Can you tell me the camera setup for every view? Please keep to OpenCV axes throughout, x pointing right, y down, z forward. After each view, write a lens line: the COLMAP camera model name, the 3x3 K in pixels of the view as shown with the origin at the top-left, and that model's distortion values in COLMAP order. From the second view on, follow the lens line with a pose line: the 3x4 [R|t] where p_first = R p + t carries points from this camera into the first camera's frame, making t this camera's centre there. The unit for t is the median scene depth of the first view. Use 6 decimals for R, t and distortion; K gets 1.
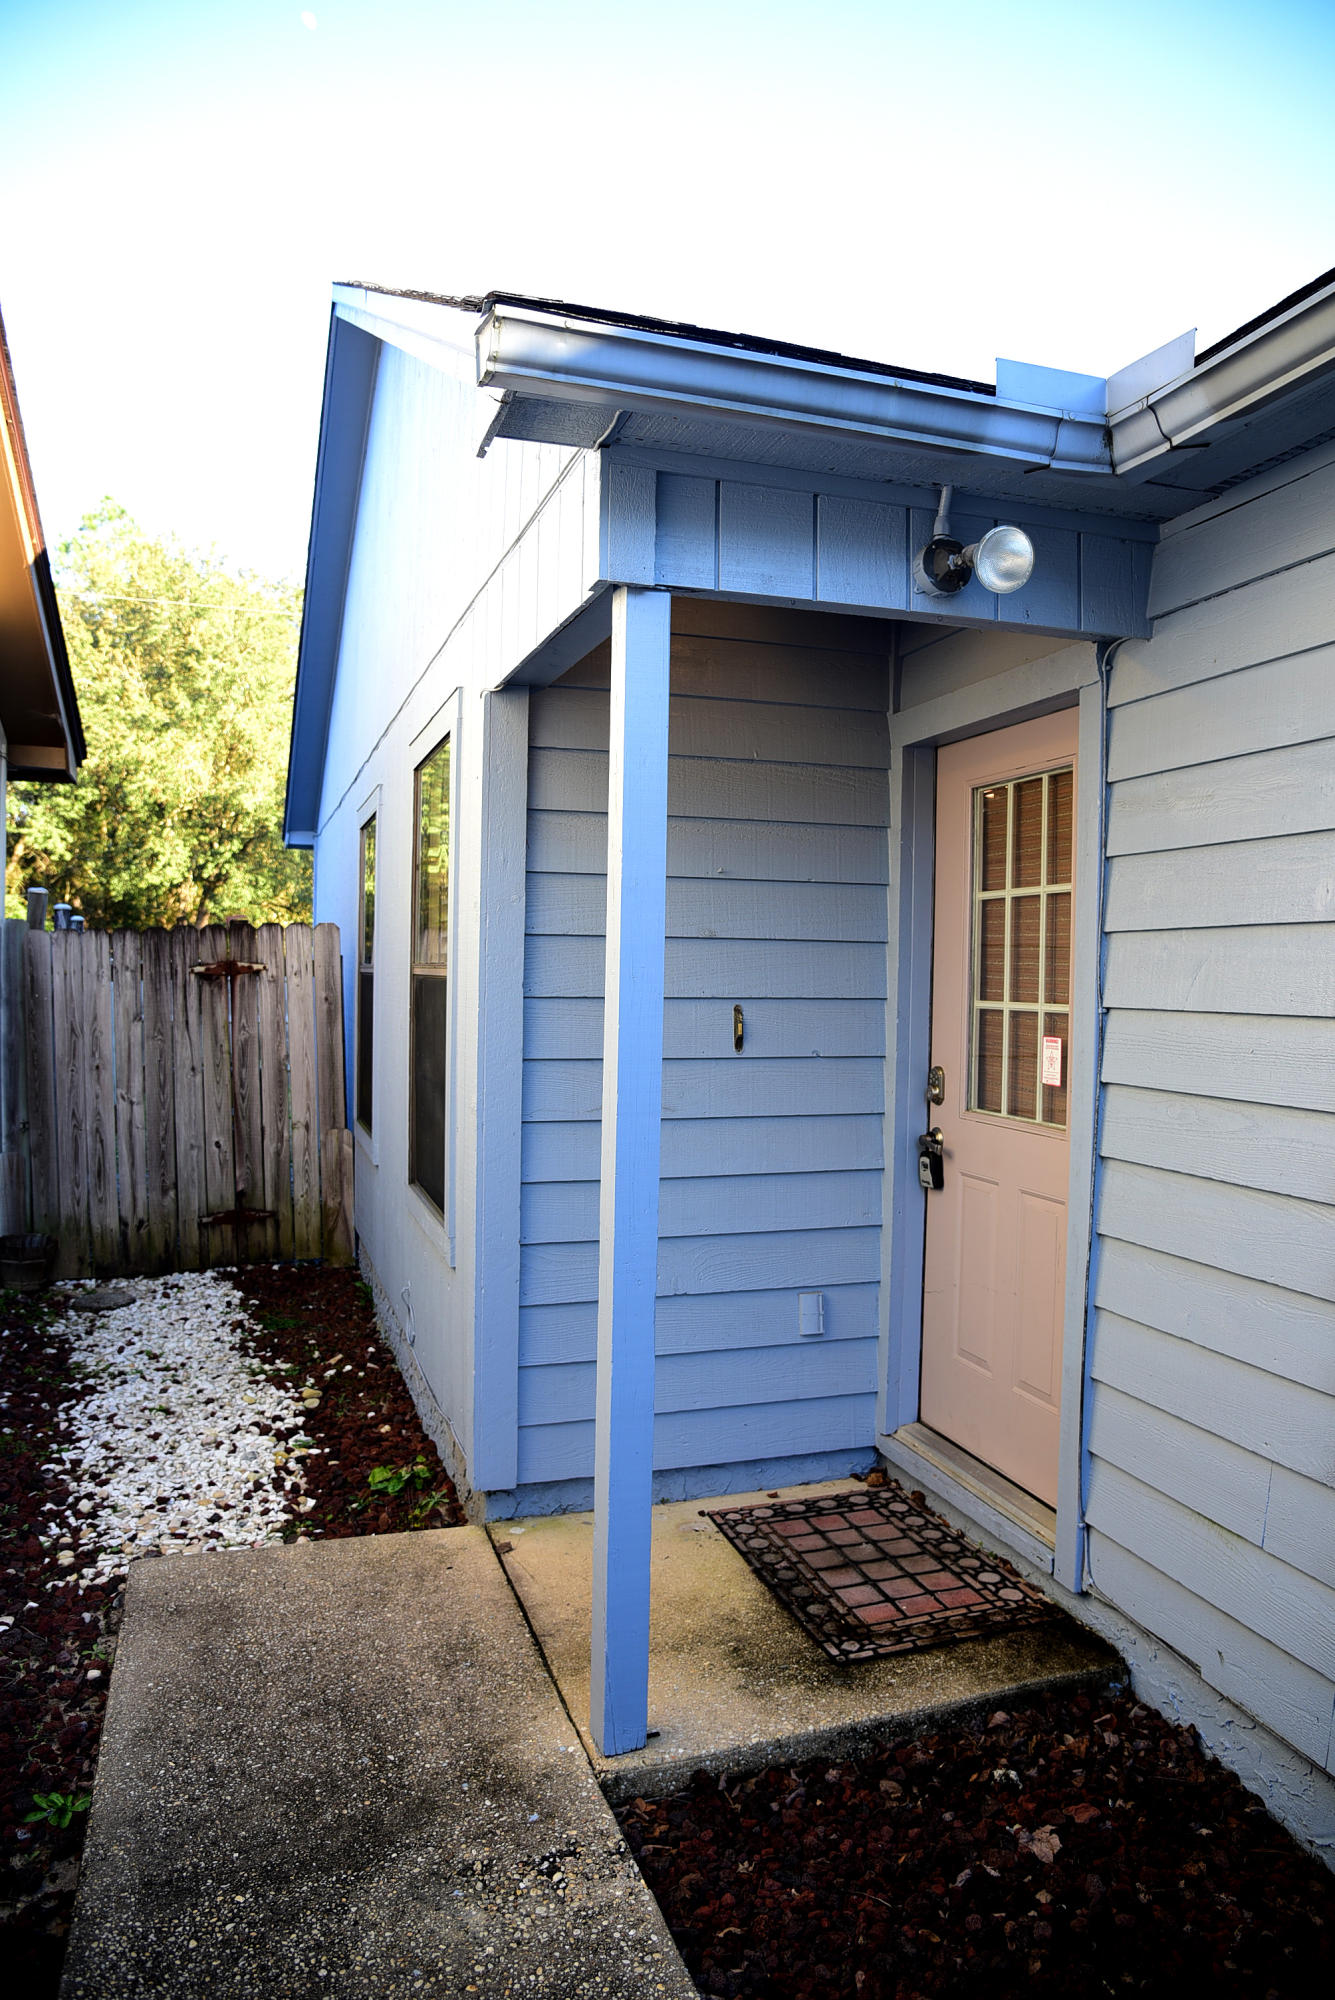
lens RADIAL K [[1352.3, 0, 667.5], [0, 1352.3, 1000.0], [0, 0, 1]] dist [-0.125898, 0.071689]
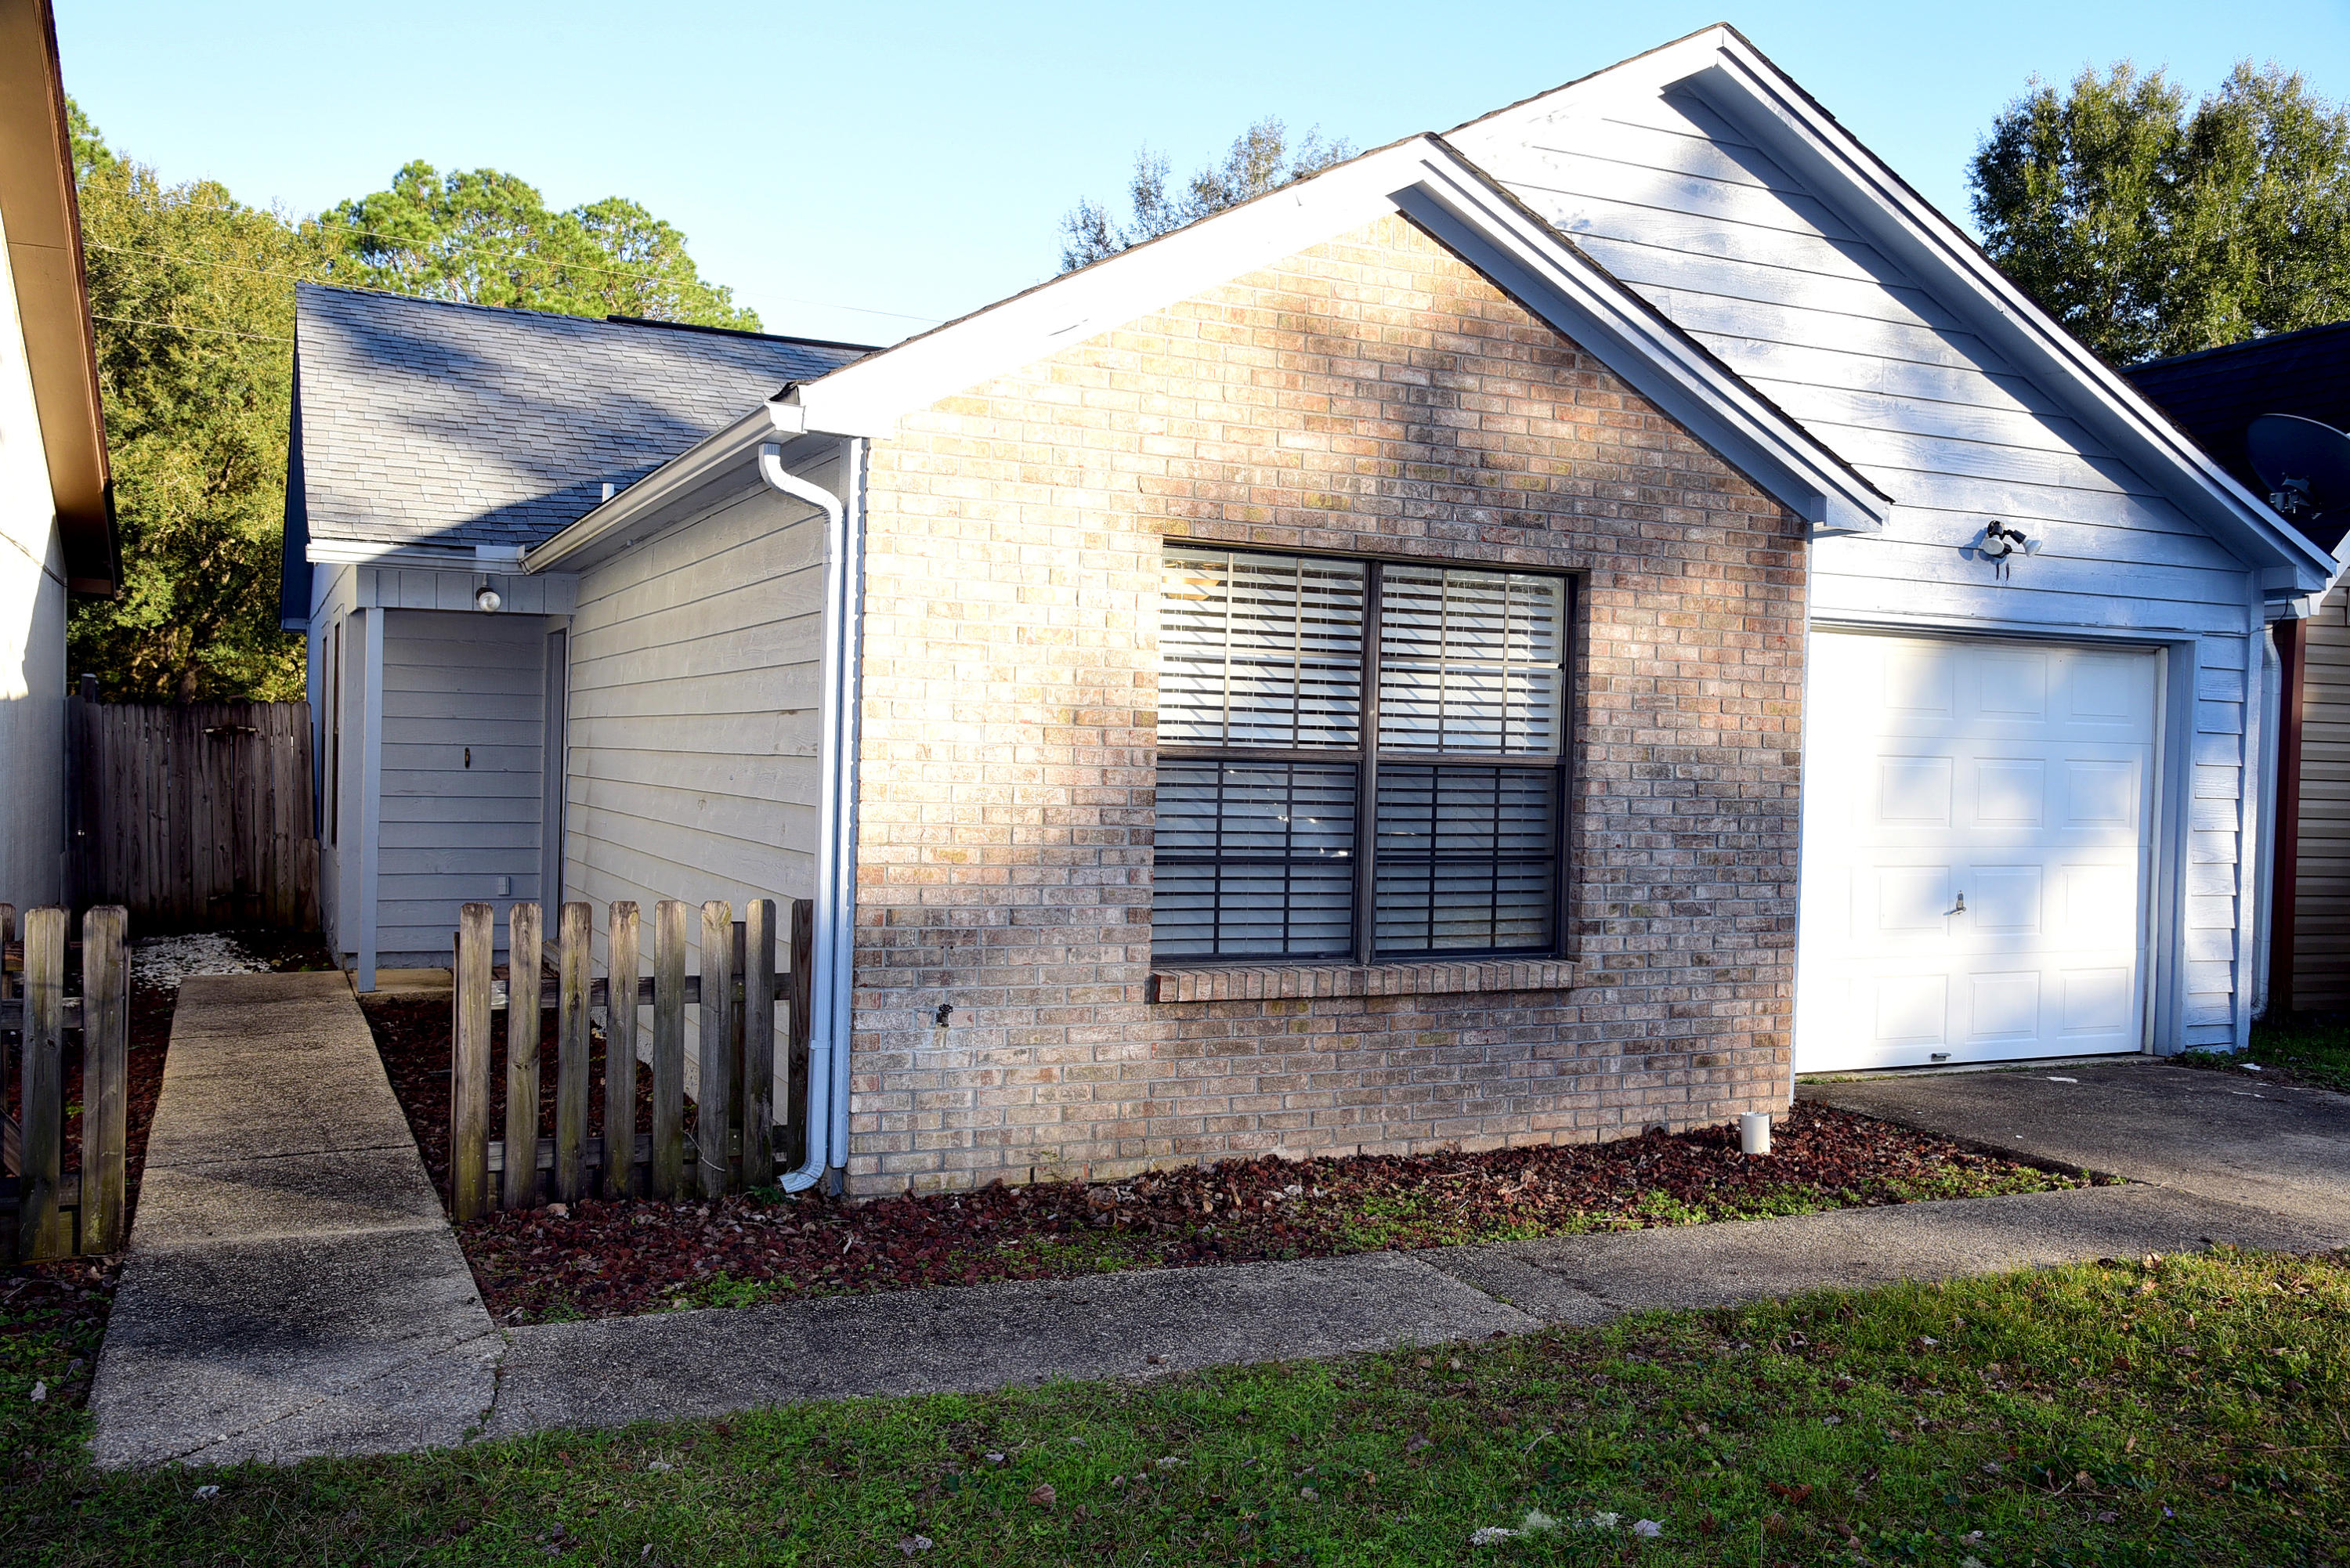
lens RADIAL K [[1940.5, 0, 1167.1], [0, 1940.5, 798.1], [0, 0, 1]] dist [-0.039289, 0.083829]
pose [[0.990684, 0.006016, 0.136045, 0.411525], [-0.006706, 0.999967, 0.004615, 0.034750], [-0.136013, -0.005484, 0.990692, -1.271336]]
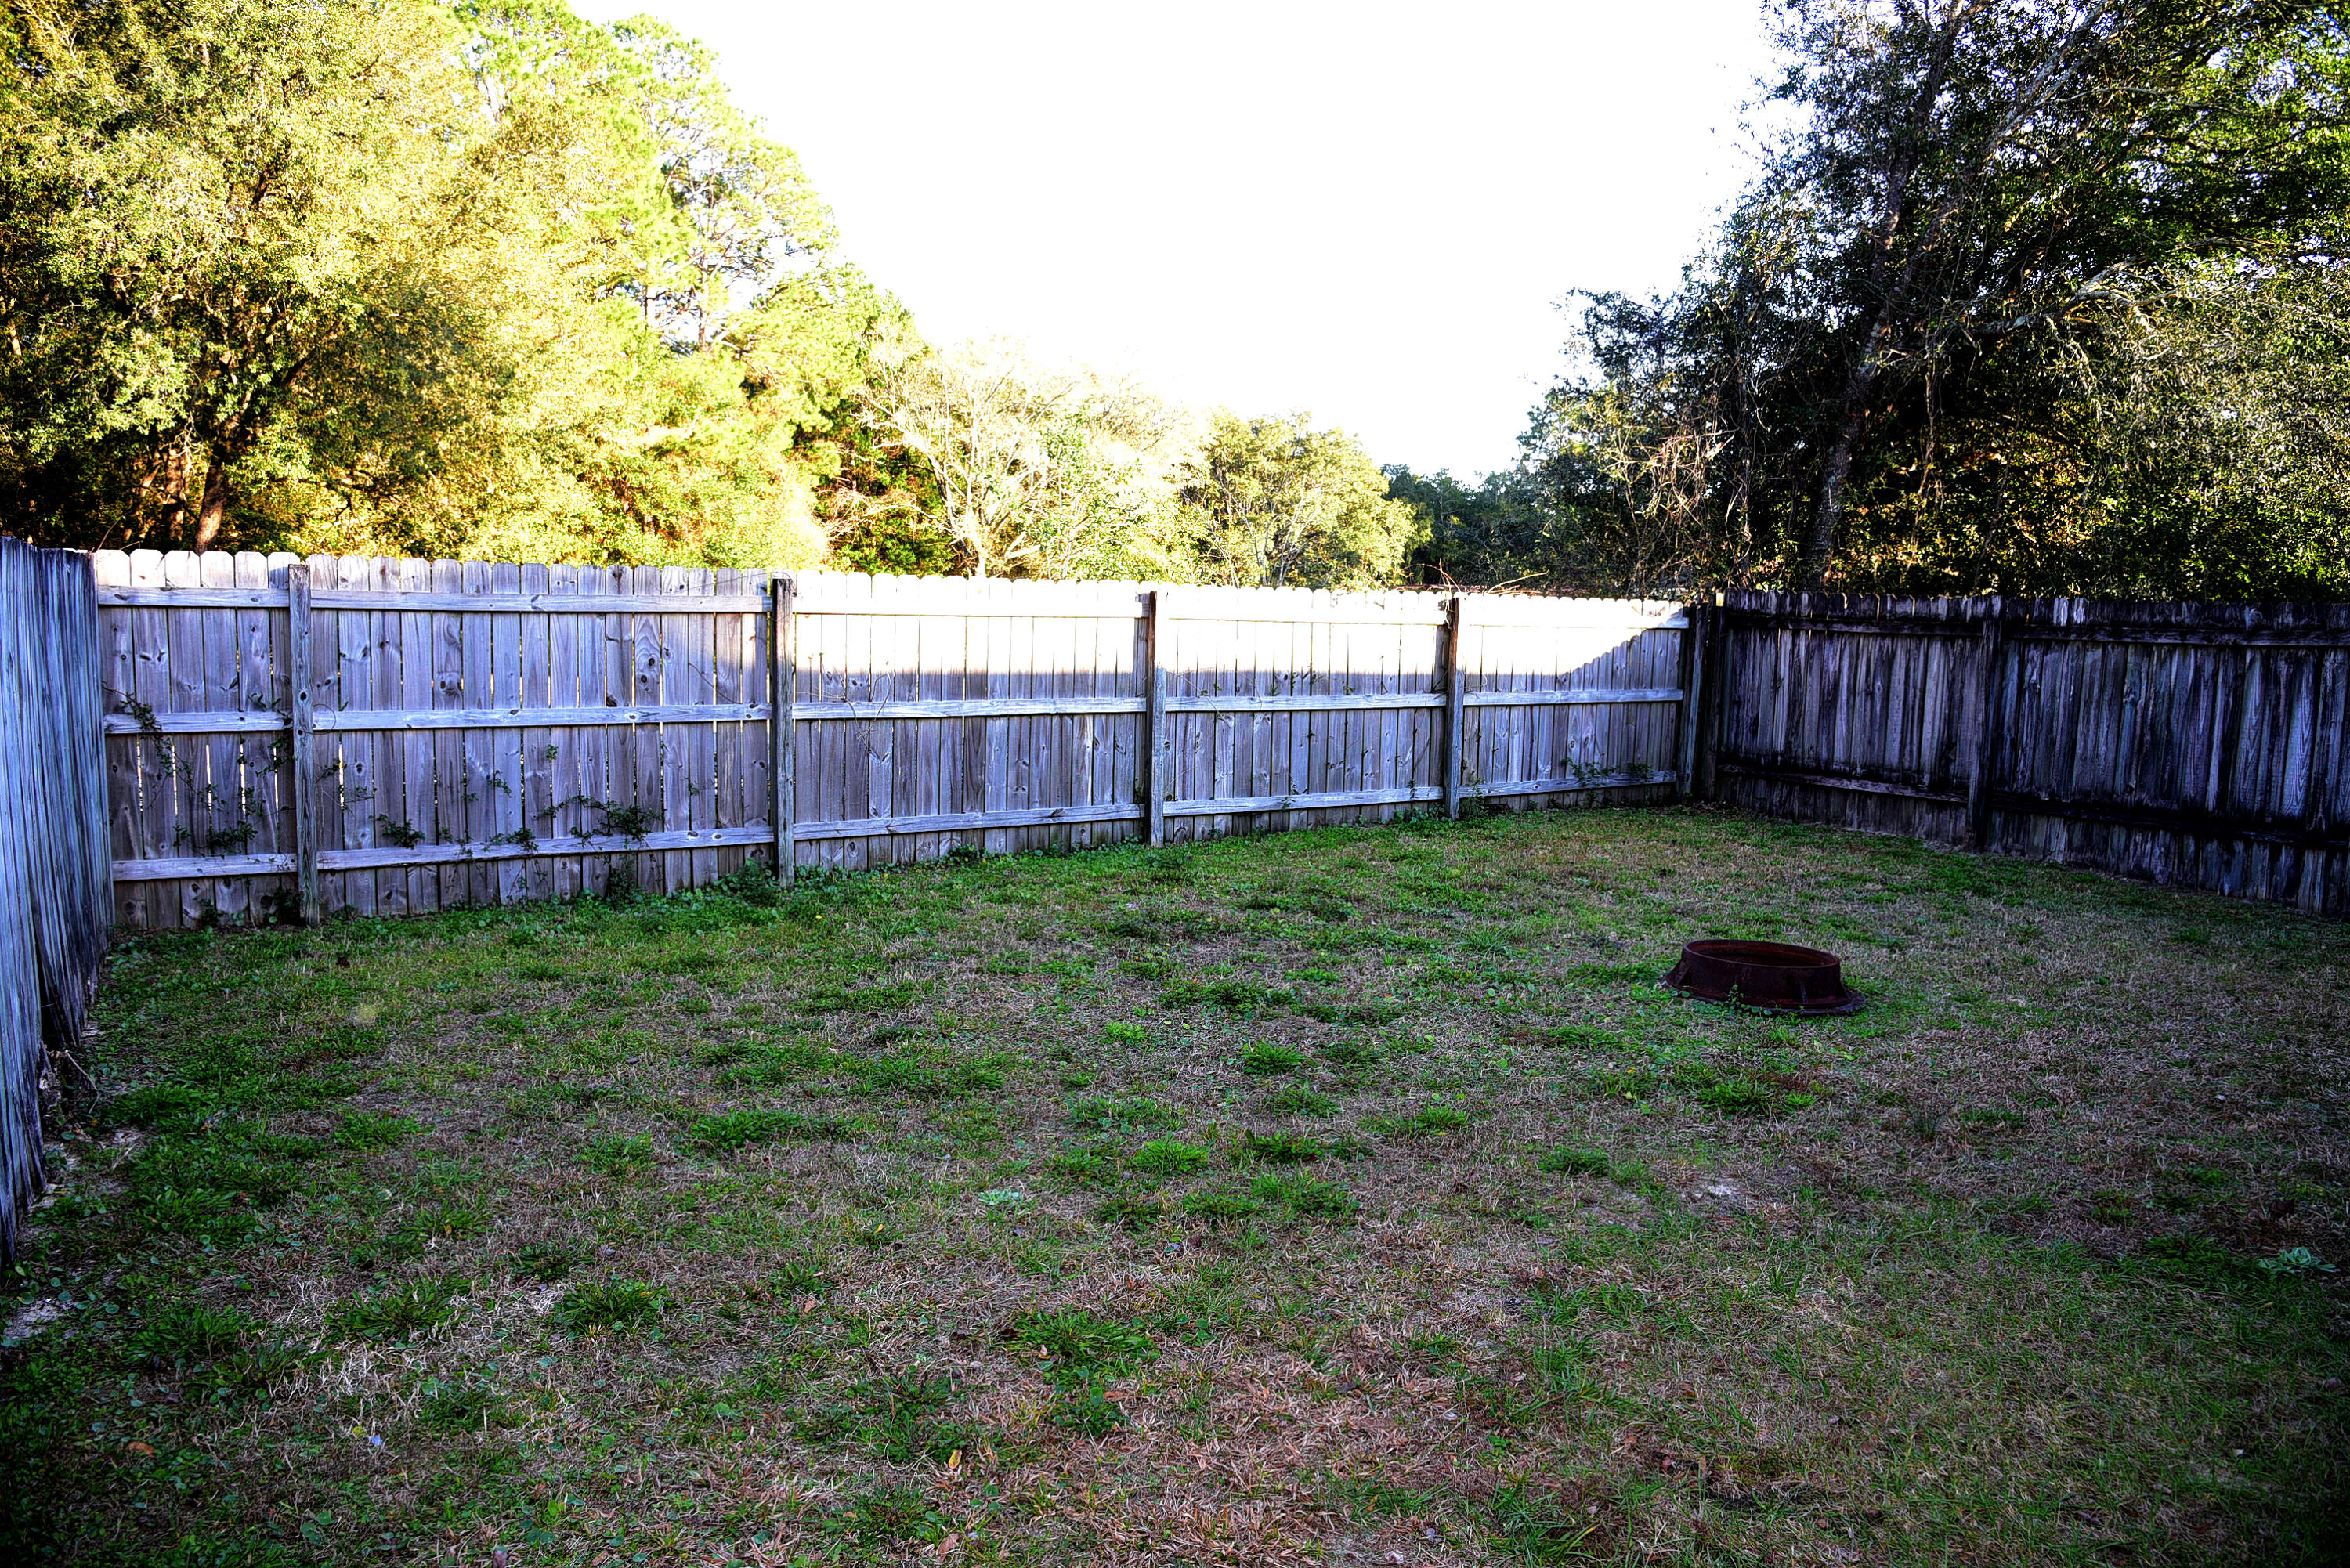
lens RADIAL K [[1588.9, 0, 1166.7], [0, 1588.9, 793.7], [0, 0, 1]] dist [-0.125898, 0.071689]
pose [[0.973940, -0.020360, 0.225888, -0.613014], [-0.003313, 0.994580, 0.103926, -0.034175], [-0.226780, -0.101966, 0.968594, 1.577923]]
